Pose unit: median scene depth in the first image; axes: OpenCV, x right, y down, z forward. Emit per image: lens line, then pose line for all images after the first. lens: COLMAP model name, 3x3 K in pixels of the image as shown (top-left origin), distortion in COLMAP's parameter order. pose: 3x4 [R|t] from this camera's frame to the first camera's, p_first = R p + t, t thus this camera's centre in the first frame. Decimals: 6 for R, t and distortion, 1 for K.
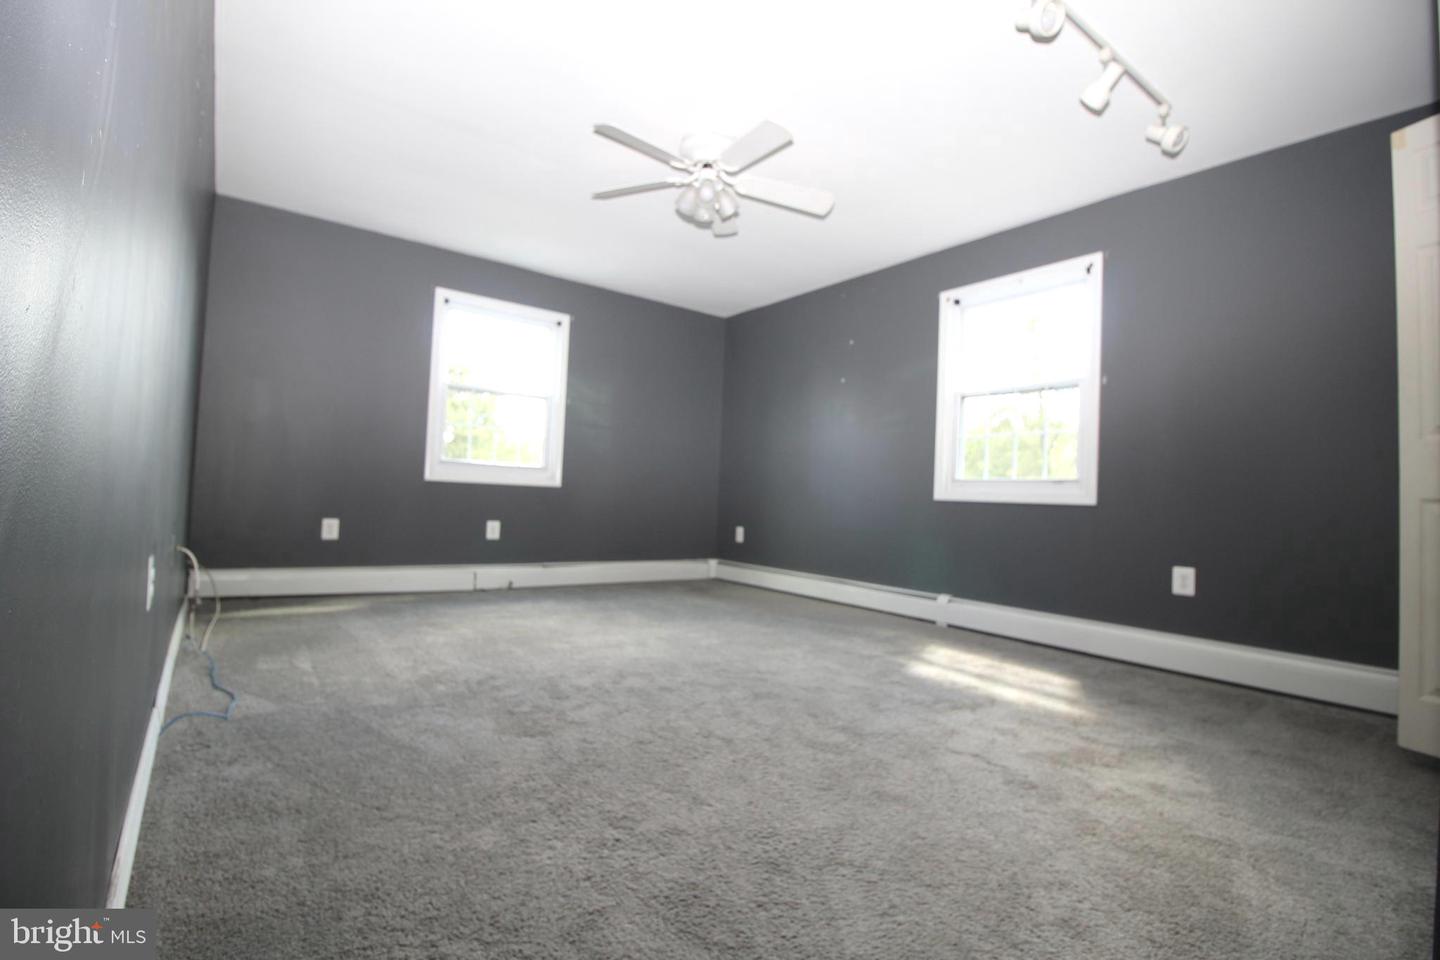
lens RADIAL K [[681.1, 0, 720.0], [0, 681.1, 480.0], [0, 0, 1]] dist [-0.008964, -0.000236]
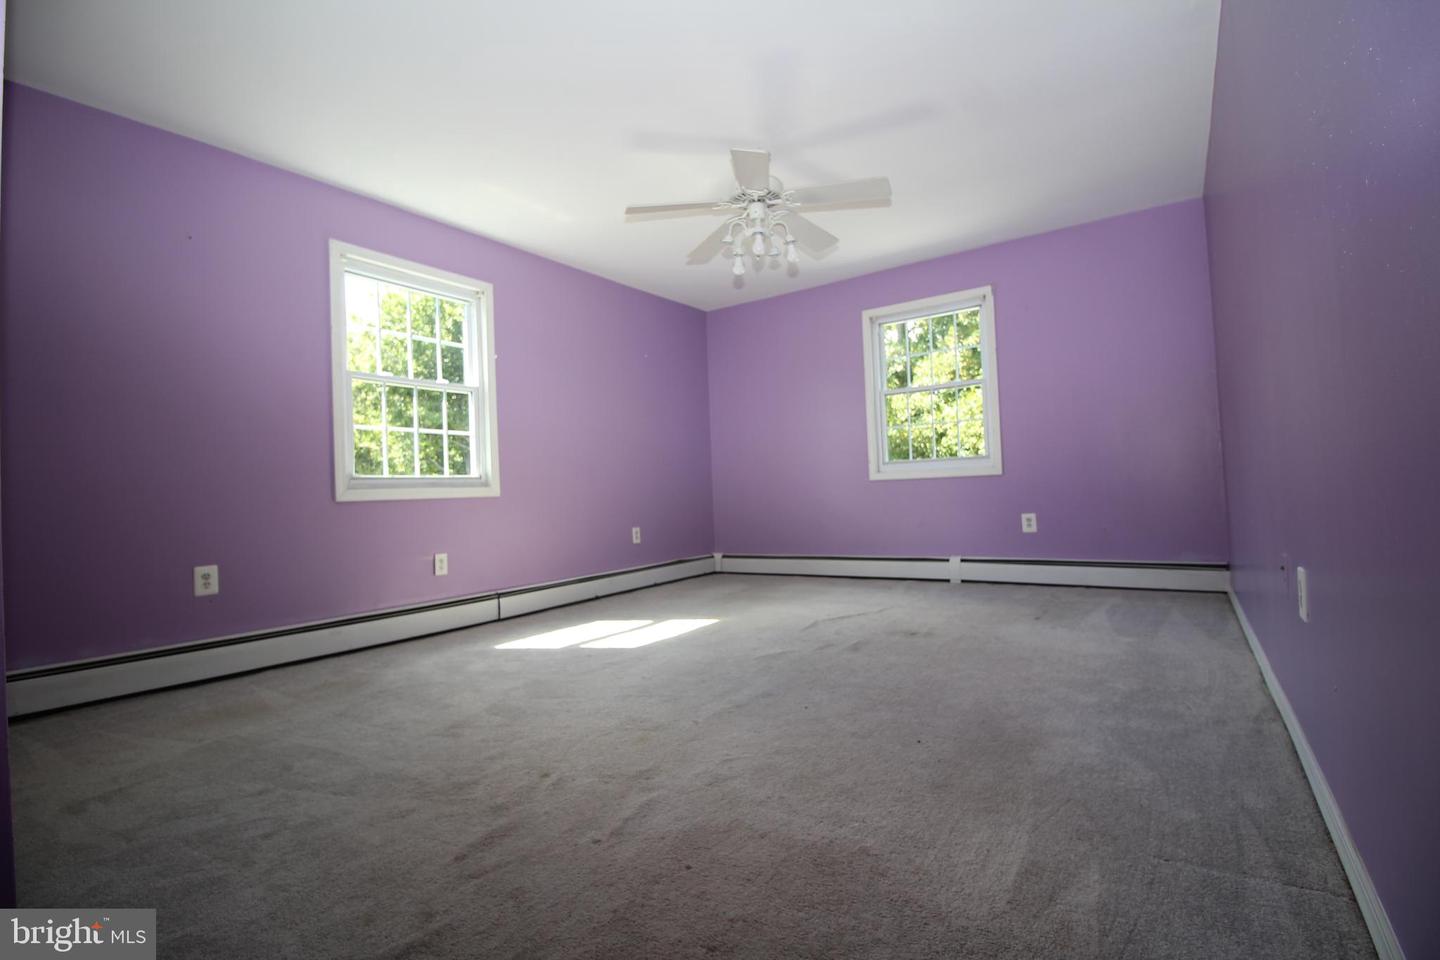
lens RADIAL K [[681.1, 0, 720.0], [0, 681.1, 480.0], [0, 0, 1]] dist [-0.008964, -0.000236]
pose [[0.857602, -0.050748, 0.511804, -0.536290], [0.053726, 0.998515, 0.008983, -0.001917], [-0.511500, 0.019794, 0.859055, 0.142712]]
